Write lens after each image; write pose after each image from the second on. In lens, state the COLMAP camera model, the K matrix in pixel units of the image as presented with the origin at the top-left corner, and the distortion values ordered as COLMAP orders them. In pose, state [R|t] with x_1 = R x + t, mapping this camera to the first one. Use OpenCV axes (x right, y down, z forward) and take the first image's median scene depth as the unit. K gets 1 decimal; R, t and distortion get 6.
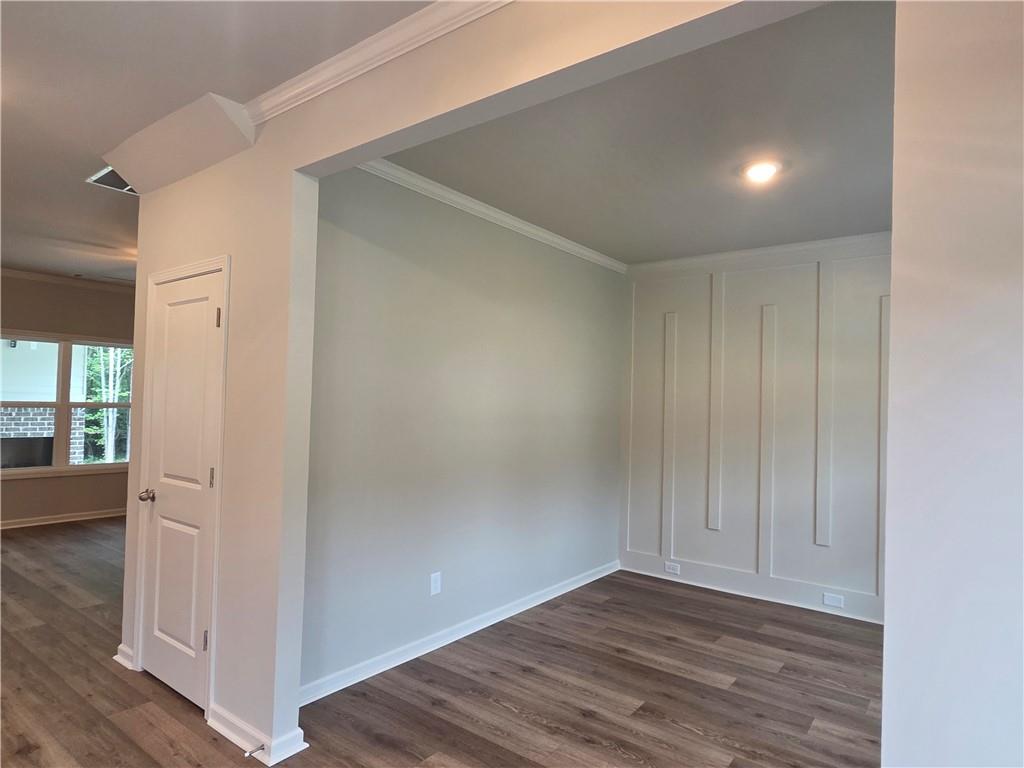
lens RADIAL K [[602.4, 0, 513.9], [0, 602.4, 389.0], [0, 0, 1]] dist [0.002558, -0.002203]
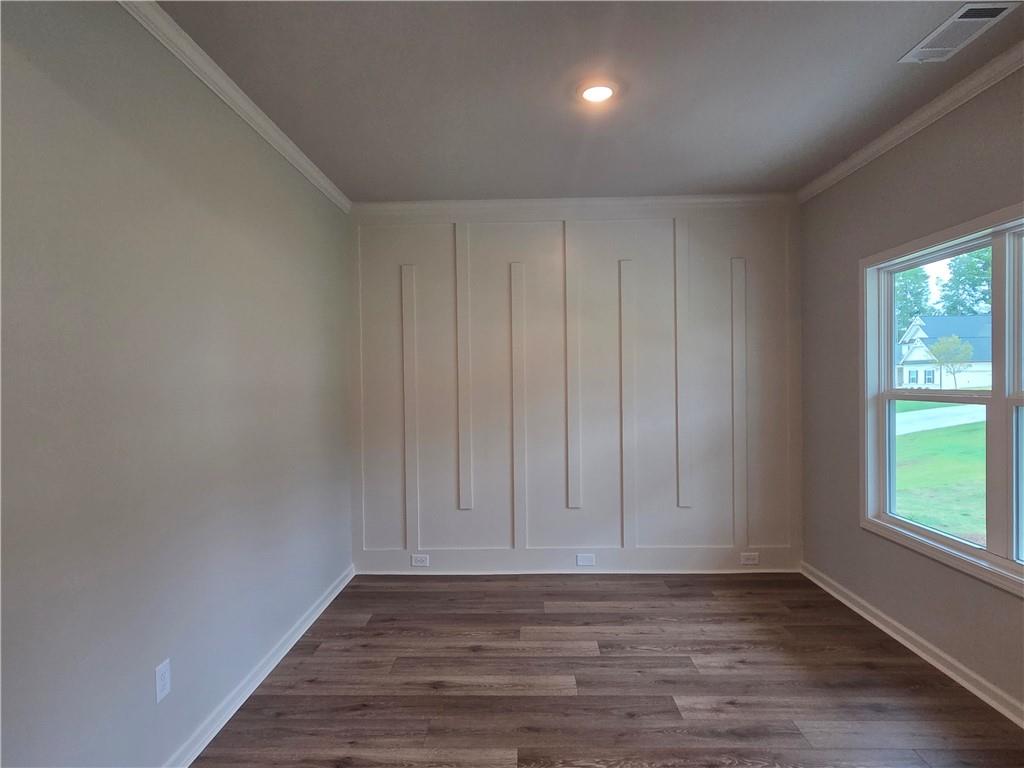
lens RADIAL K [[602.4, 0, 511.0], [0, 602.4, 385.9], [0, 0, 1]] dist [0.002558, -0.002203]
pose [[0.809179, -0.041676, 0.586082, -0.186970], [0.020191, 0.998864, 0.043152, 0.015731], [-0.587215, -0.023084, 0.809102, 0.324356]]
